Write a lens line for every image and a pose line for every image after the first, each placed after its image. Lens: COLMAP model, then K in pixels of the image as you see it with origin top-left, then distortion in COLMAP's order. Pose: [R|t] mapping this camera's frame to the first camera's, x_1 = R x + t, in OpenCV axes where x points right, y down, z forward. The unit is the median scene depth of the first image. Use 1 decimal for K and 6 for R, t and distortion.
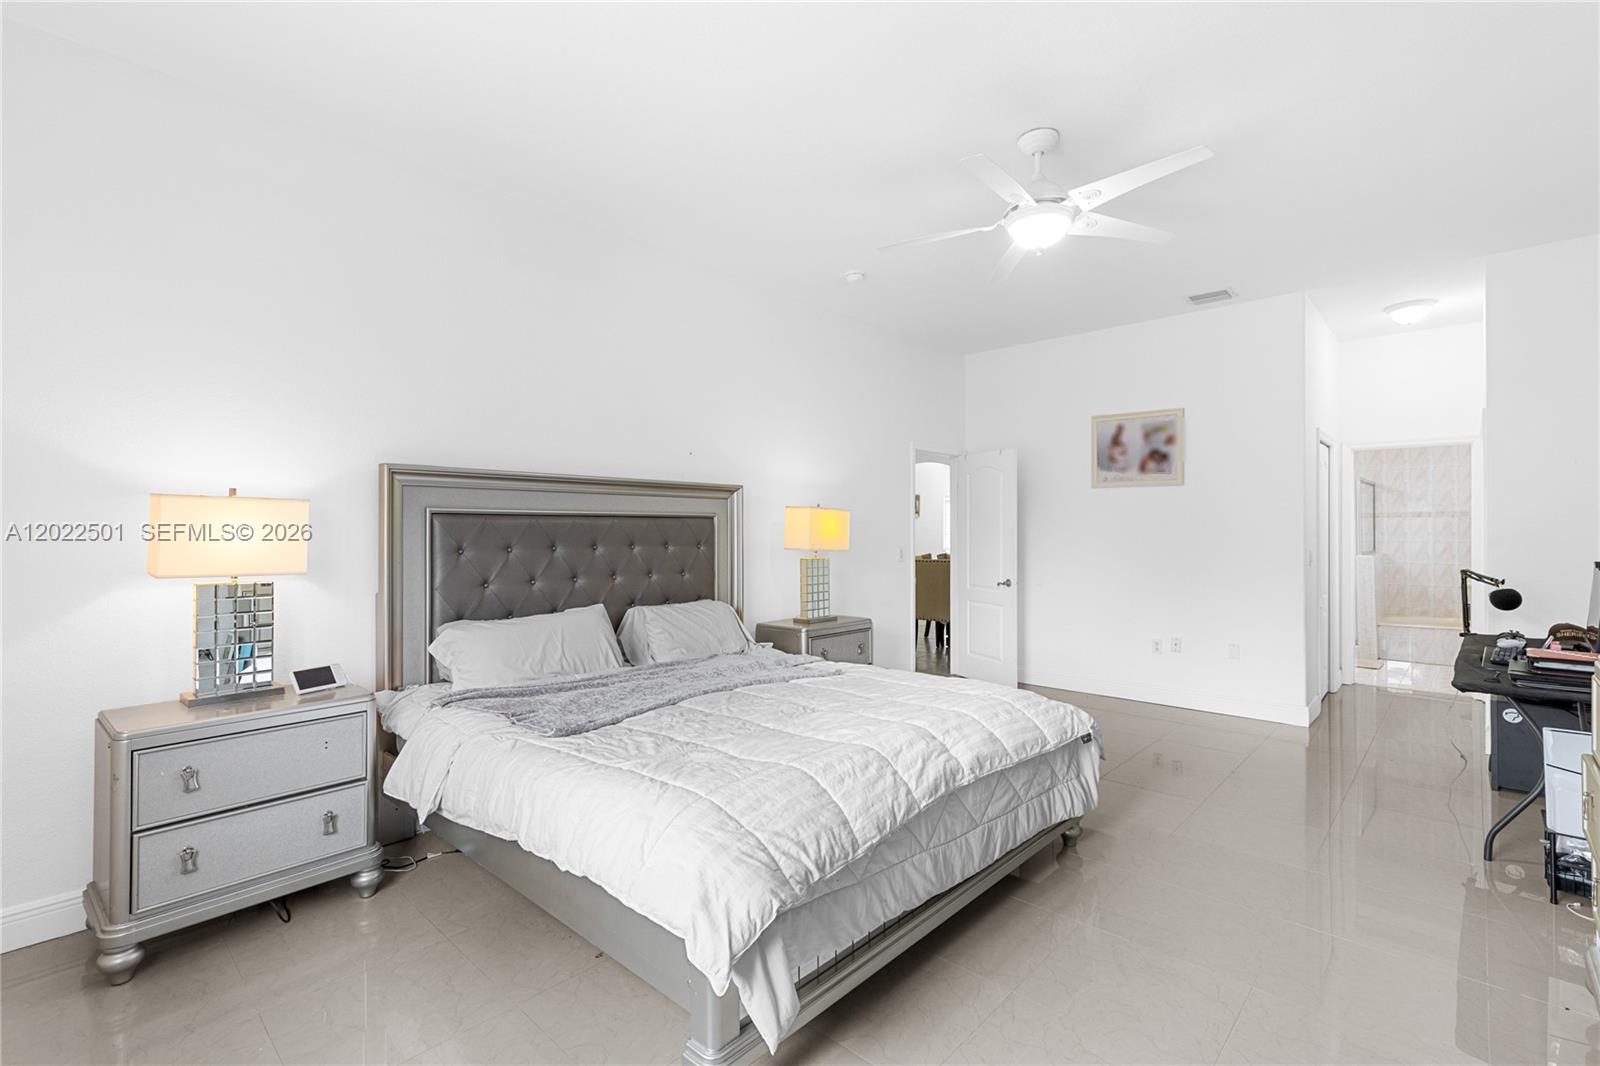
lens RADIAL K [[724.5, 0, 794.2], [0, 724.5, 533.0], [0, 0, 1]] dist [0.000431, 0.000446]
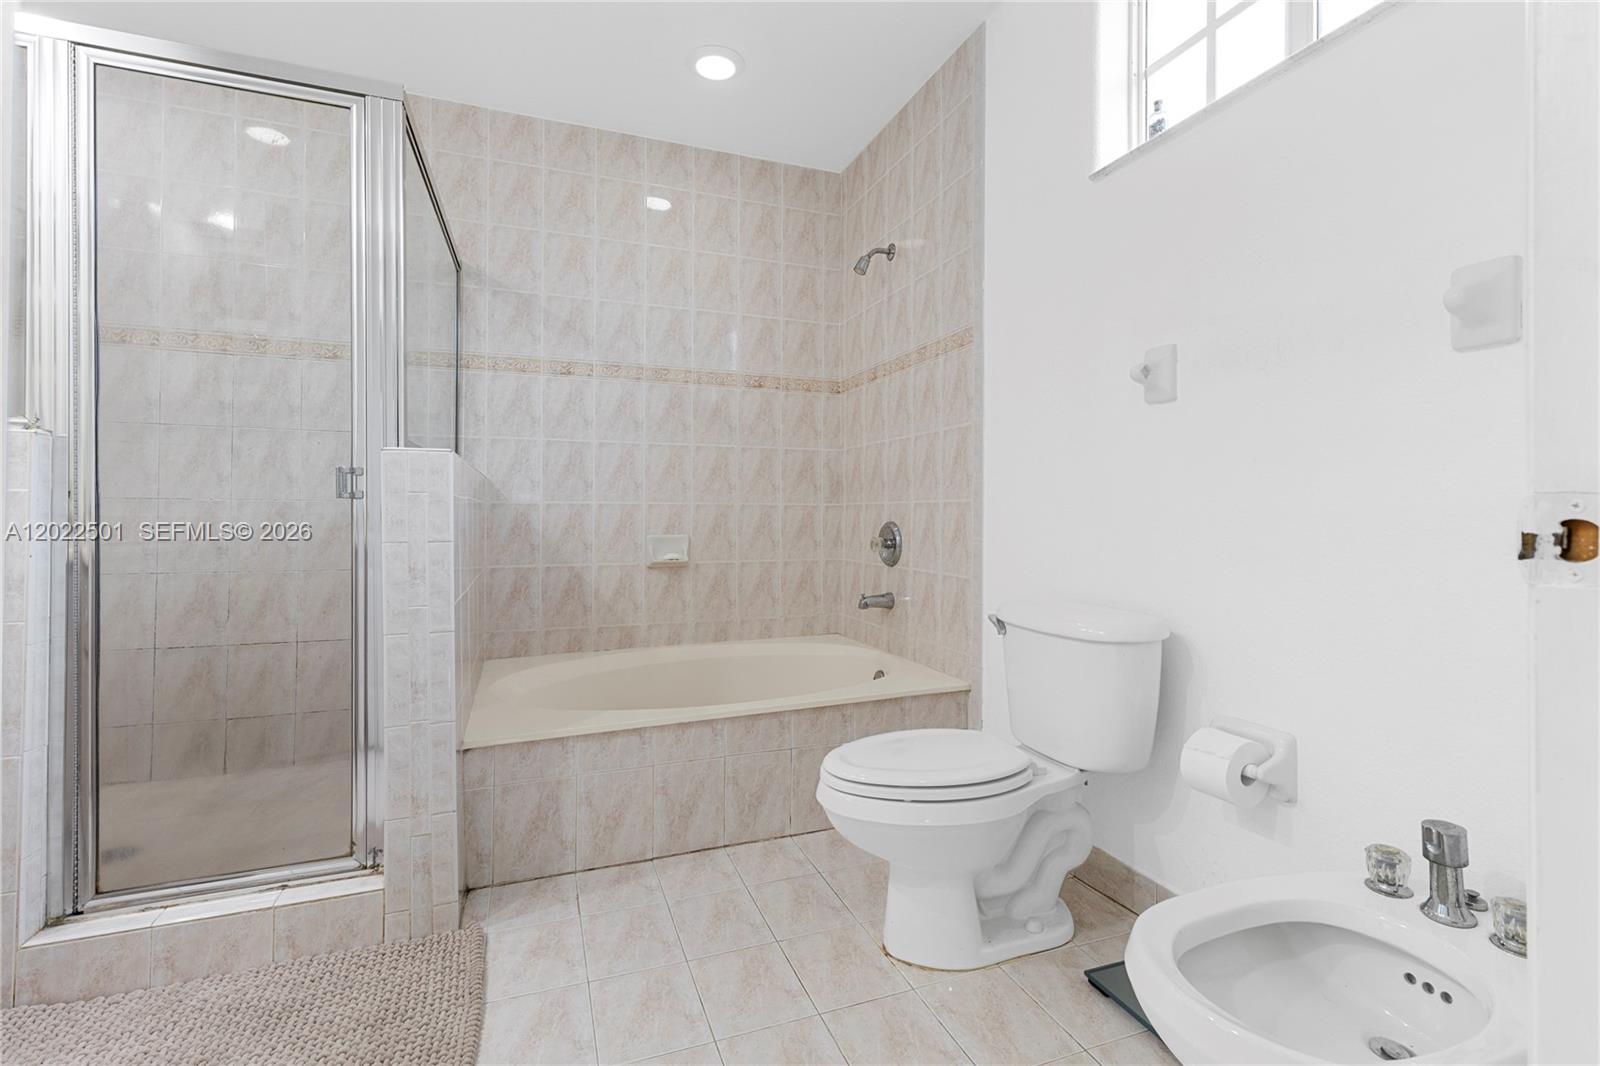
lens RADIAL K [[724.5, 0, 799.6], [0, 724.5, 519.0], [0, 0, 1]] dist [0.000431, 0.000446]
pose [[0.449290, -0.002824, 0.893382, 0.596106], [-0.013967, 0.999851, 0.010185, 0.043554], [-0.893277, -0.017053, 0.449183, 0.737565]]
